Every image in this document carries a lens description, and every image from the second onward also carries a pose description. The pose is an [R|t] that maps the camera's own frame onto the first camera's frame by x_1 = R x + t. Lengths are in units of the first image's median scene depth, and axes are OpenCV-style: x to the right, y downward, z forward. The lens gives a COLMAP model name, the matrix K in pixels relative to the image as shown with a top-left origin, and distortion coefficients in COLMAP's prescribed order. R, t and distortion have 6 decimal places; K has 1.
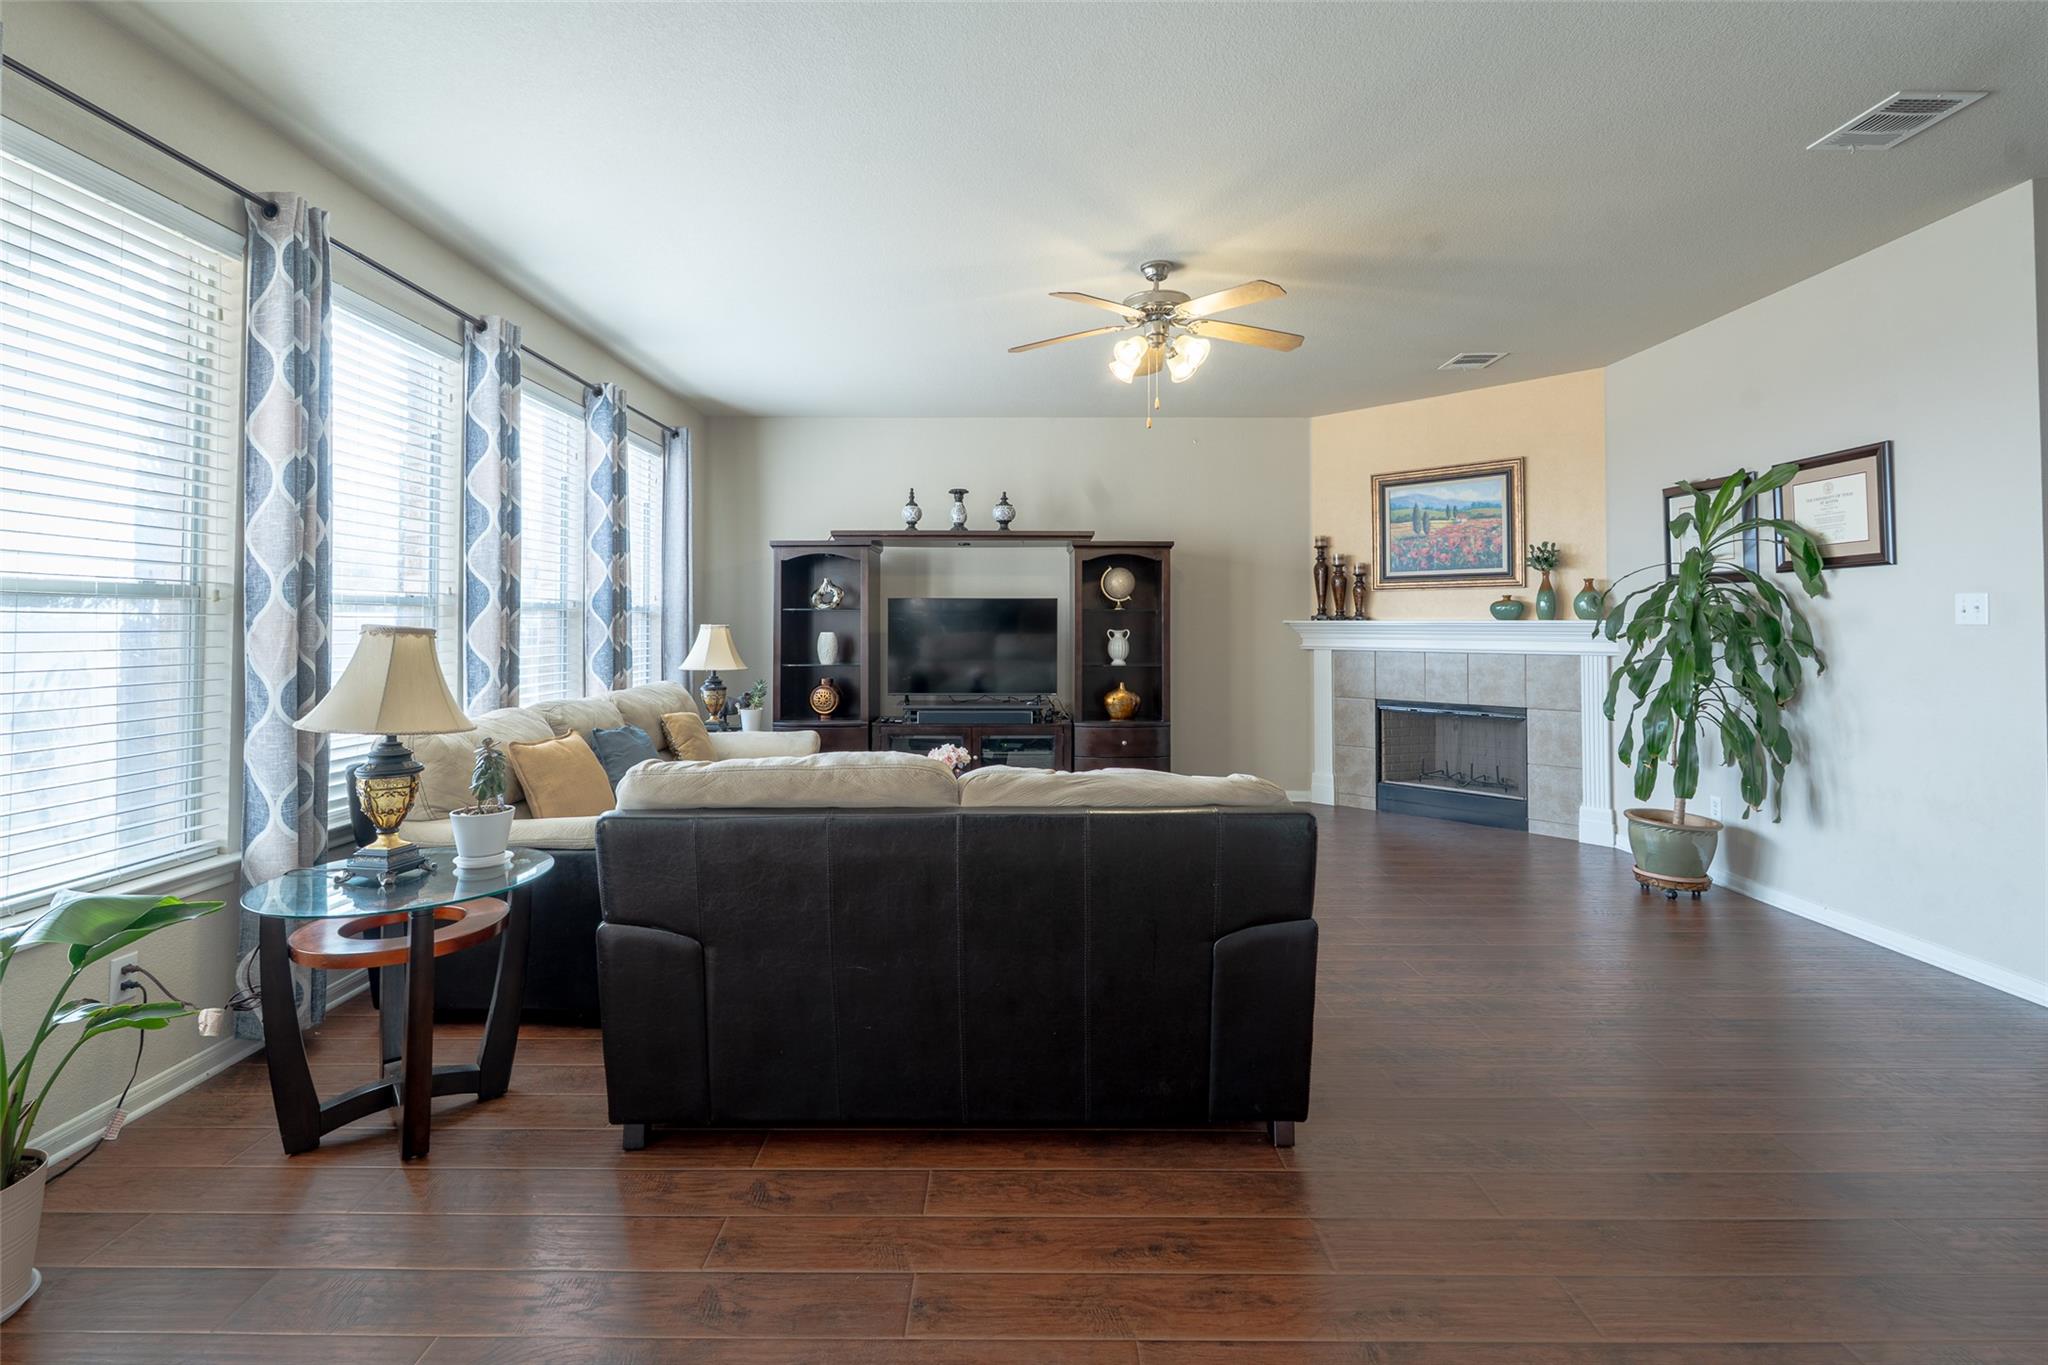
lens RADIAL K [[921.4, 0, 1002.3], [0, 921.4, 603.5], [0, 0, 1]] dist [-0.004018, -0.000055]
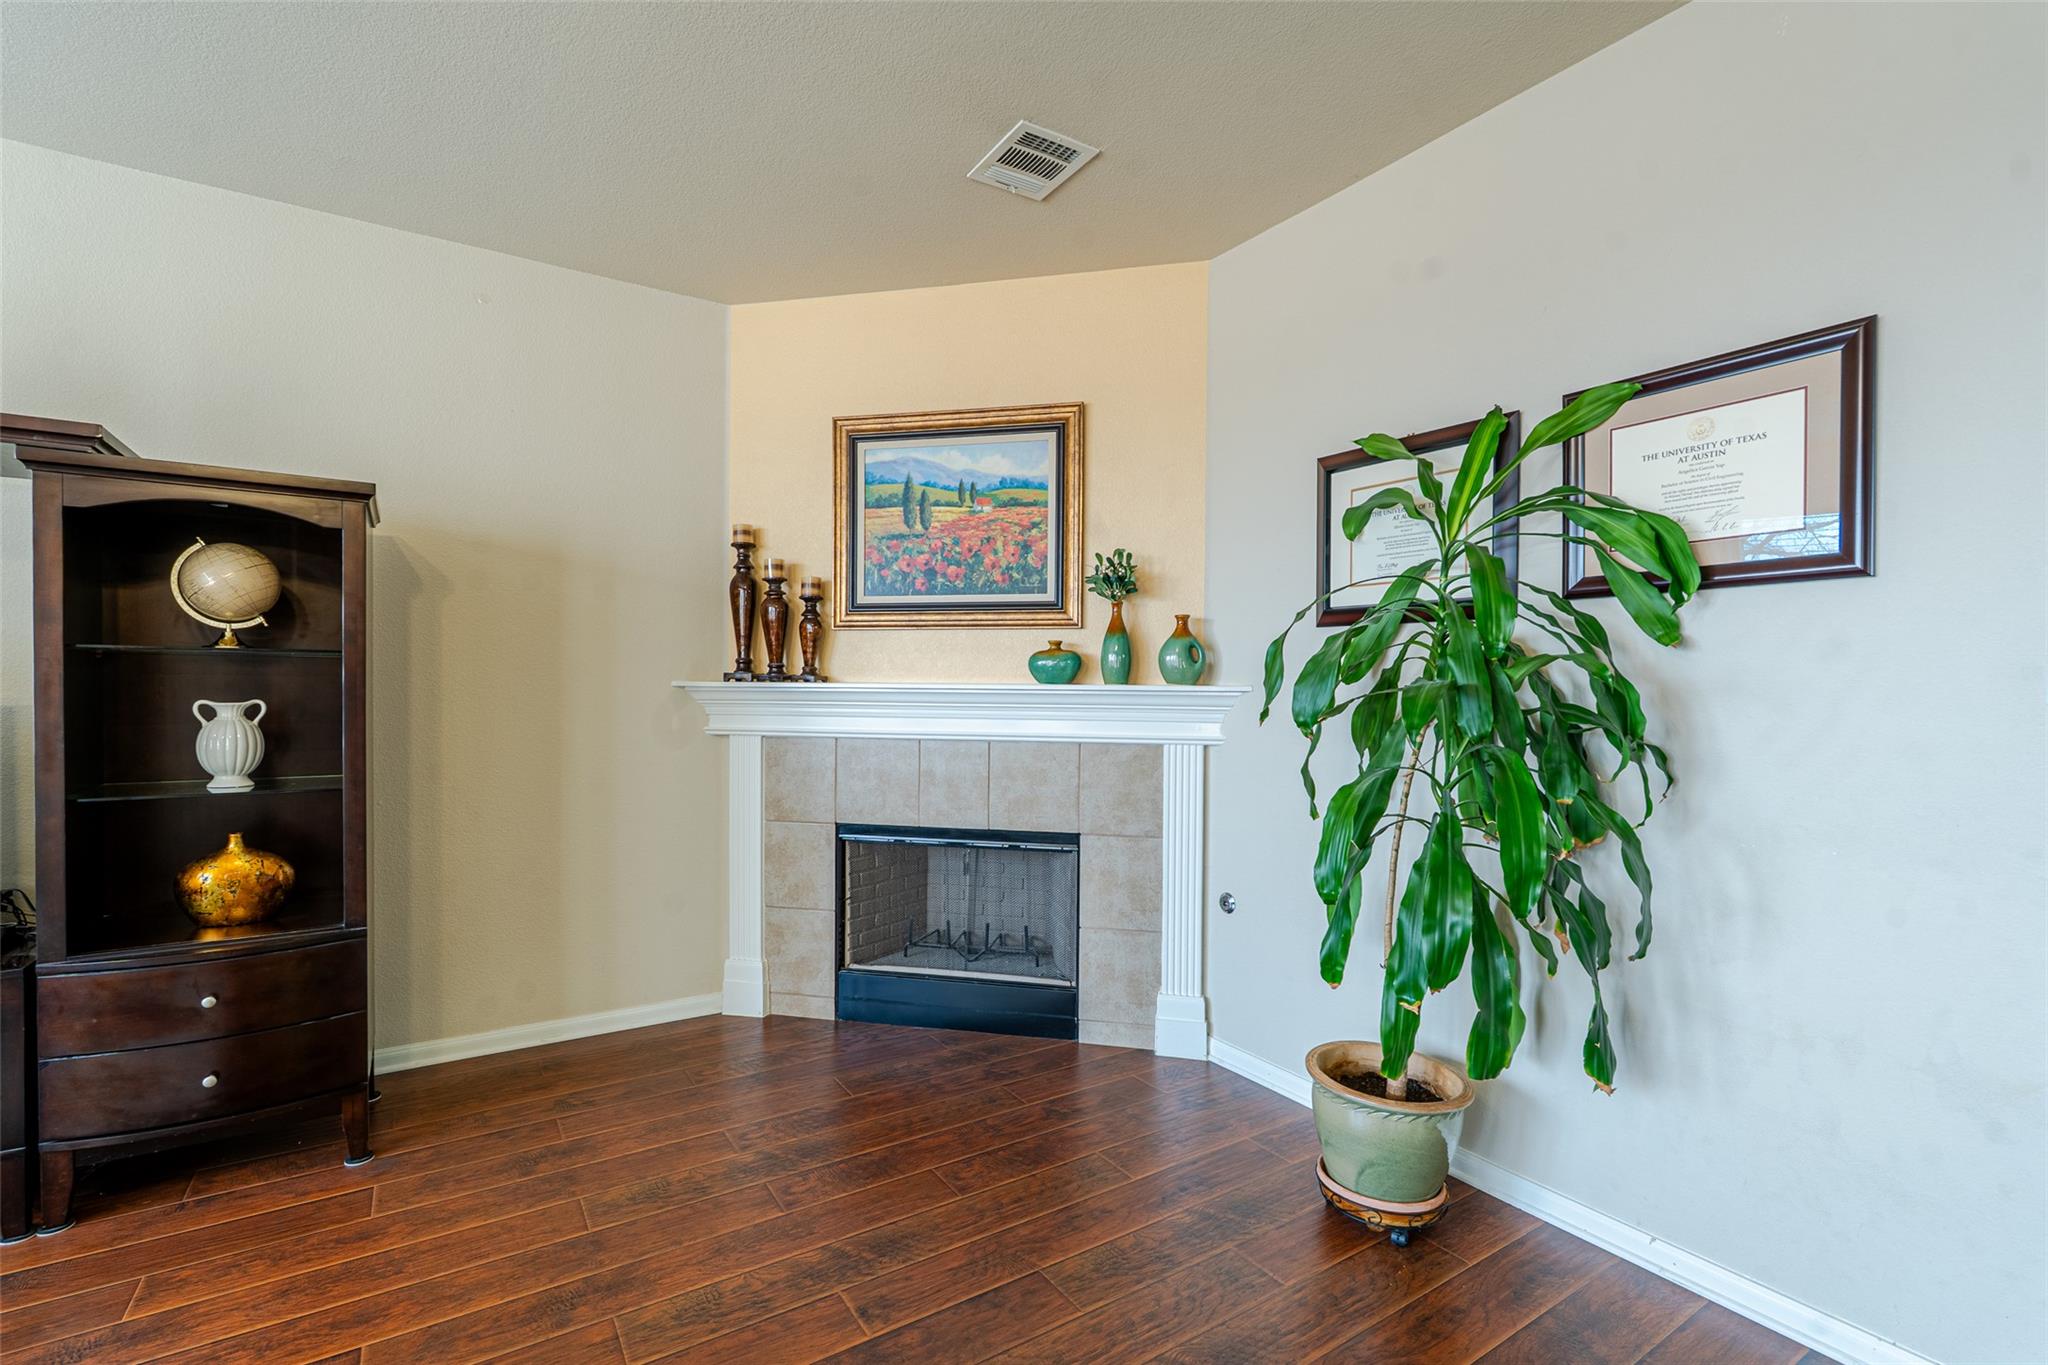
lens RADIAL K [[921.4, 0, 1009.9], [0, 921.4, 704.0], [0, 0, 1]] dist [-0.004018, -0.000055]
pose [[0.834111, -0.004086, 0.551581, 0.192781], [-0.019298, 0.999144, 0.036584, 0.009187], [-0.551259, -0.041160, 0.833318, 0.497720]]
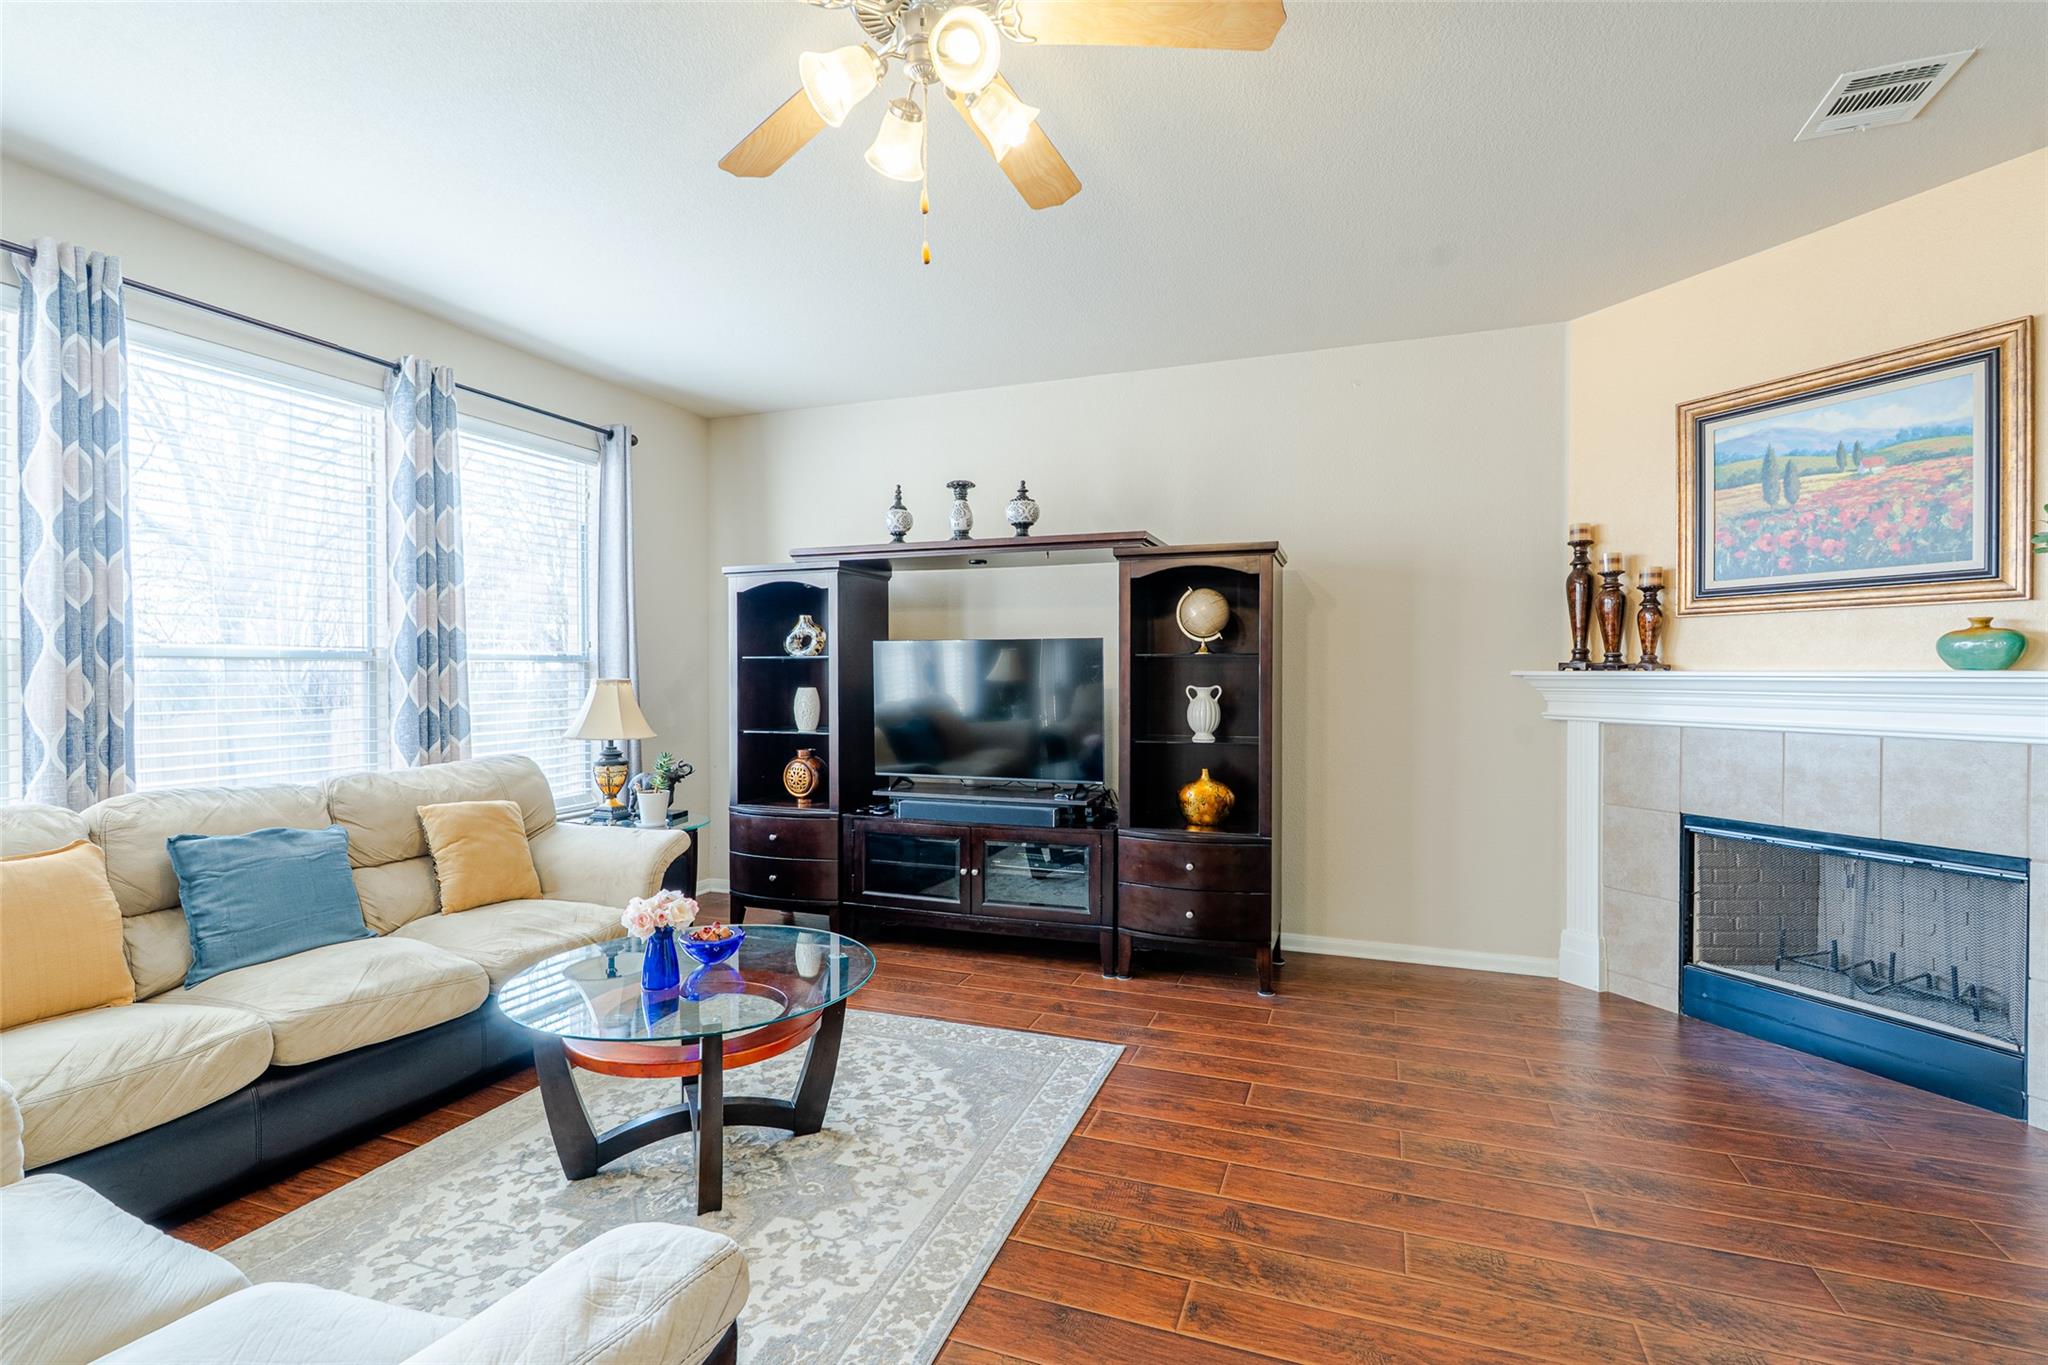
lens RADIAL K [[921.4, 0, 1021.5], [0, 921.4, 681.7], [0, 0, 1]] dist [-0.004018, -0.000055]
pose [[0.940861, 0.002446, -0.338785, 0.229335], [0.008151, 0.999521, 0.029853, 0.005460], [0.338696, -0.030849, 0.940390, 0.365642]]
